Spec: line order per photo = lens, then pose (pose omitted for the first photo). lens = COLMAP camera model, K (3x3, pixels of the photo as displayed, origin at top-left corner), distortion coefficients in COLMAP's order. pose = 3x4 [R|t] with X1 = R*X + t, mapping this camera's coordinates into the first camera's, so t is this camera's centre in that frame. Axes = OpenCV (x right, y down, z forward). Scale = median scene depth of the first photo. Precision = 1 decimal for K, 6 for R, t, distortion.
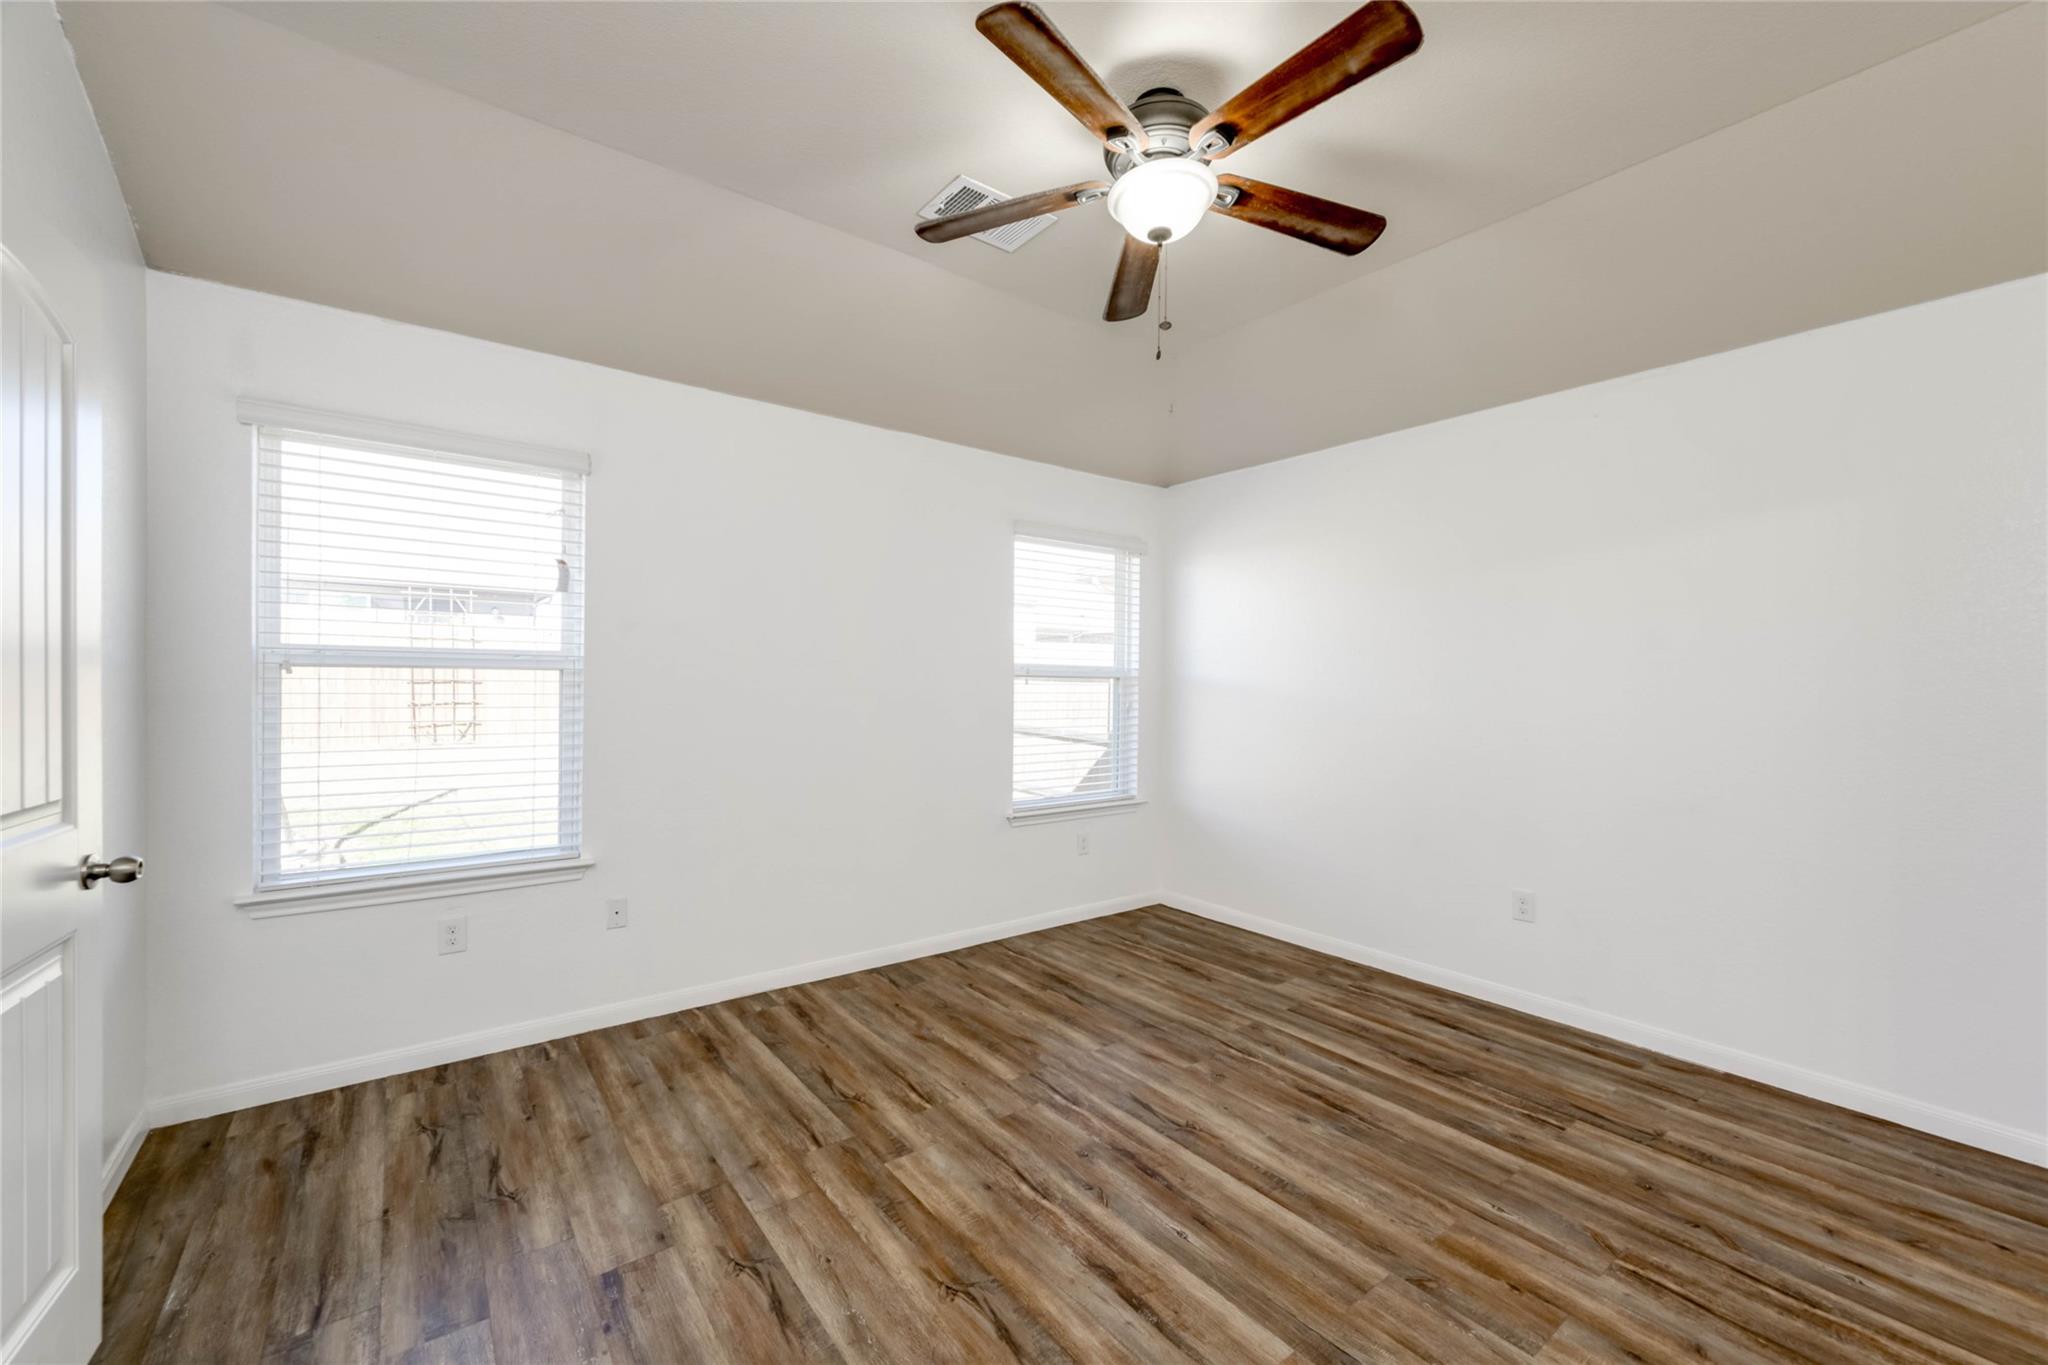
lens RADIAL K [[863.3, 0, 1019.4], [0, 863.3, 692.5], [0, 0, 1]] dist [-0.001437, 0.000321]
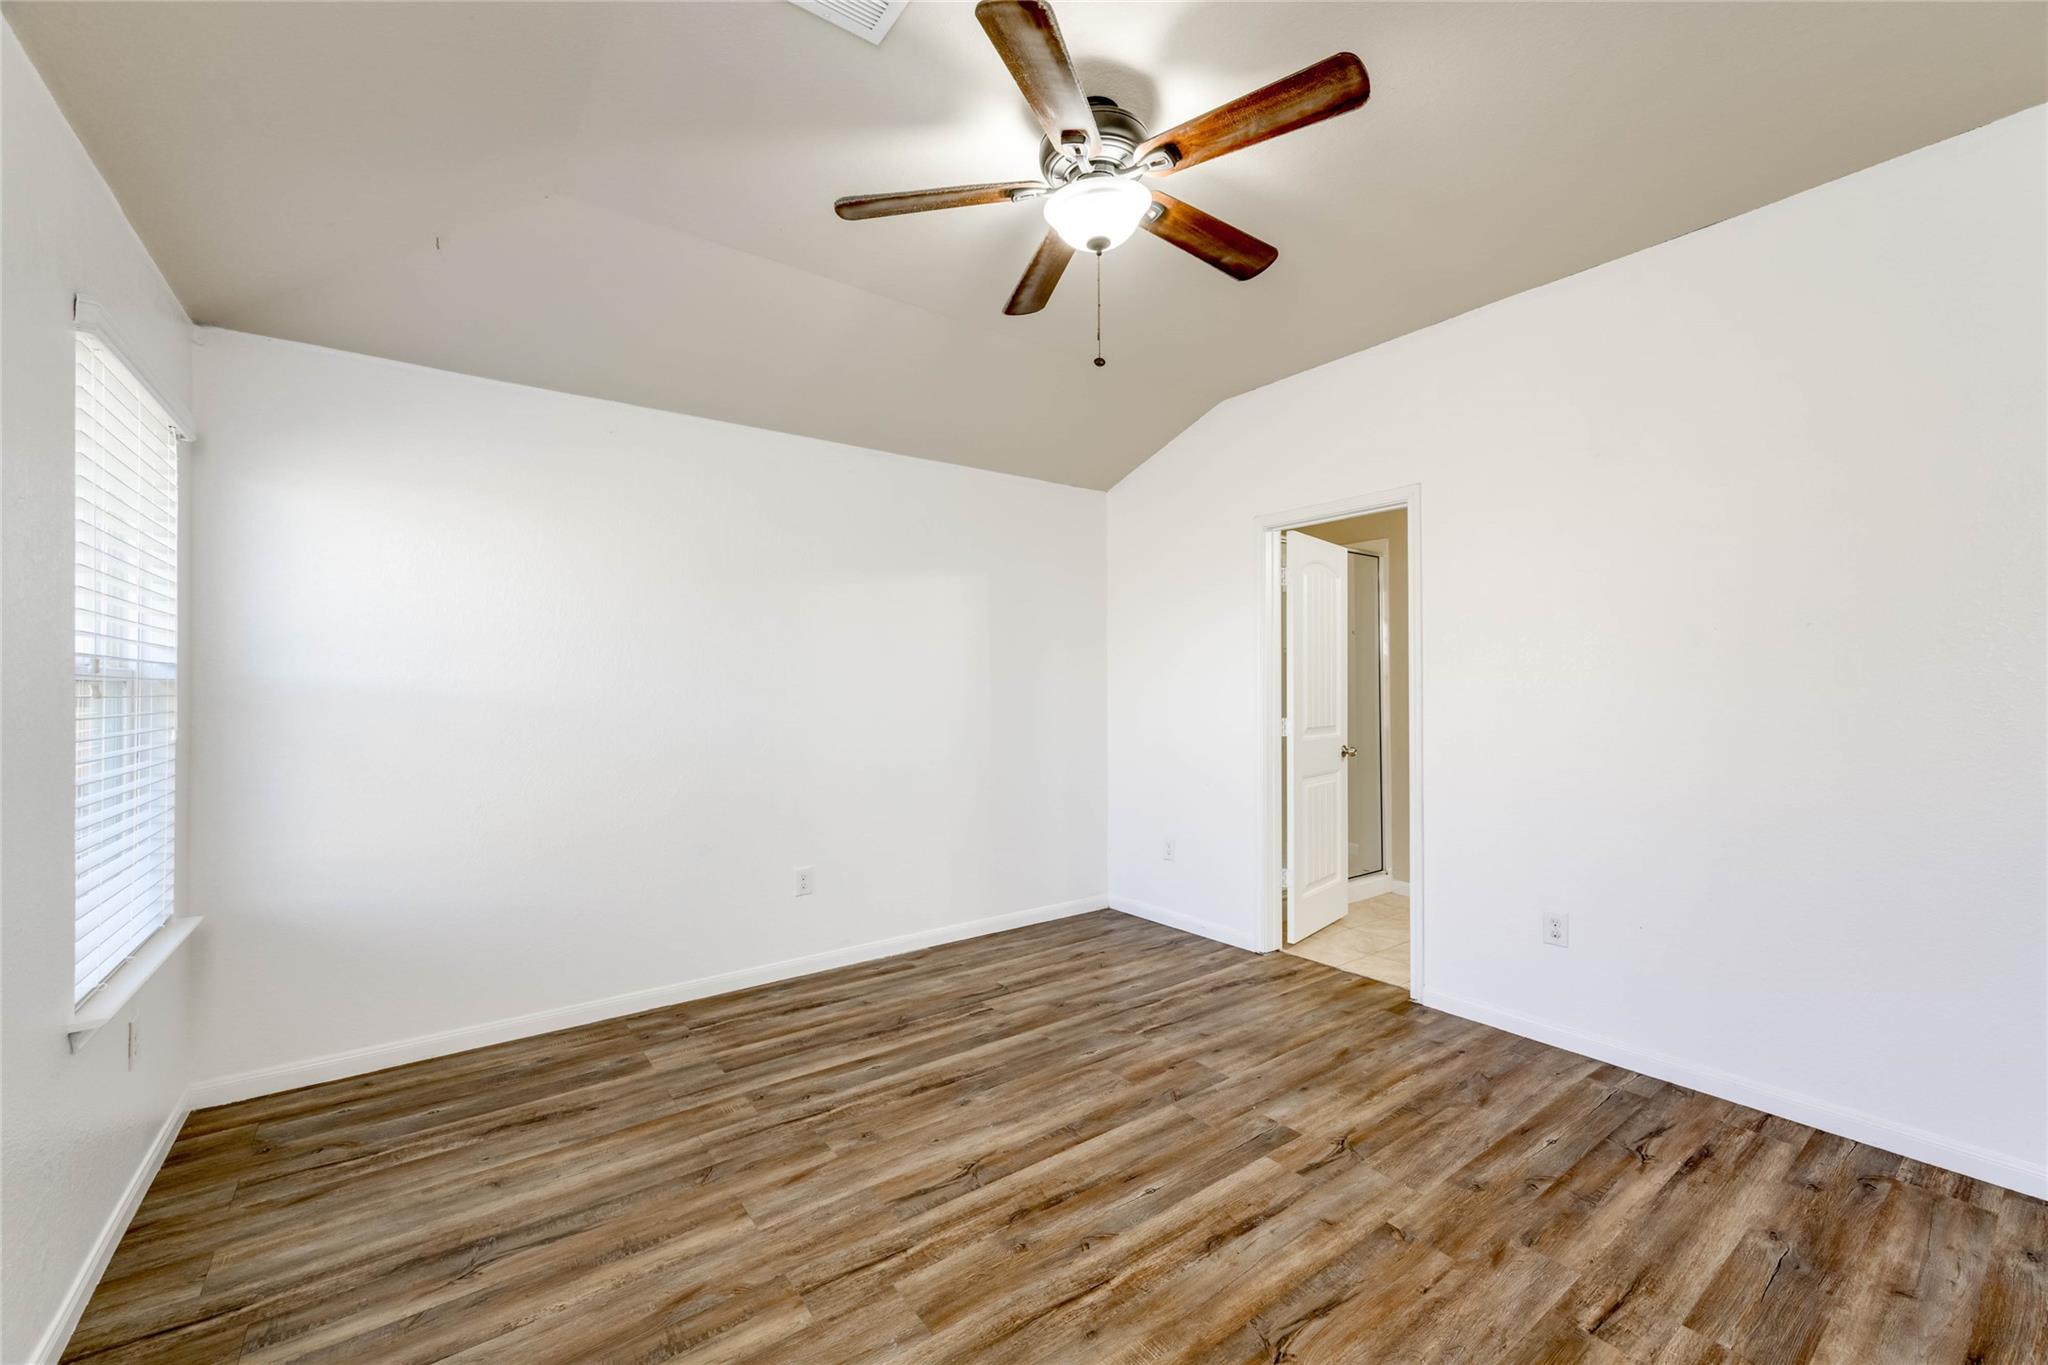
lens RADIAL K [[780.7, 0, 1078.7], [0, 780.7, 681.7], [0, 0, 1]] dist [0.000437, -0.000014]
pose [[-0.018351, -0.001724, 0.999830, -0.616100], [0.016435, 0.999863, 0.002025, -0.031375], [-0.999697, 0.016469, -0.018320, 0.816914]]
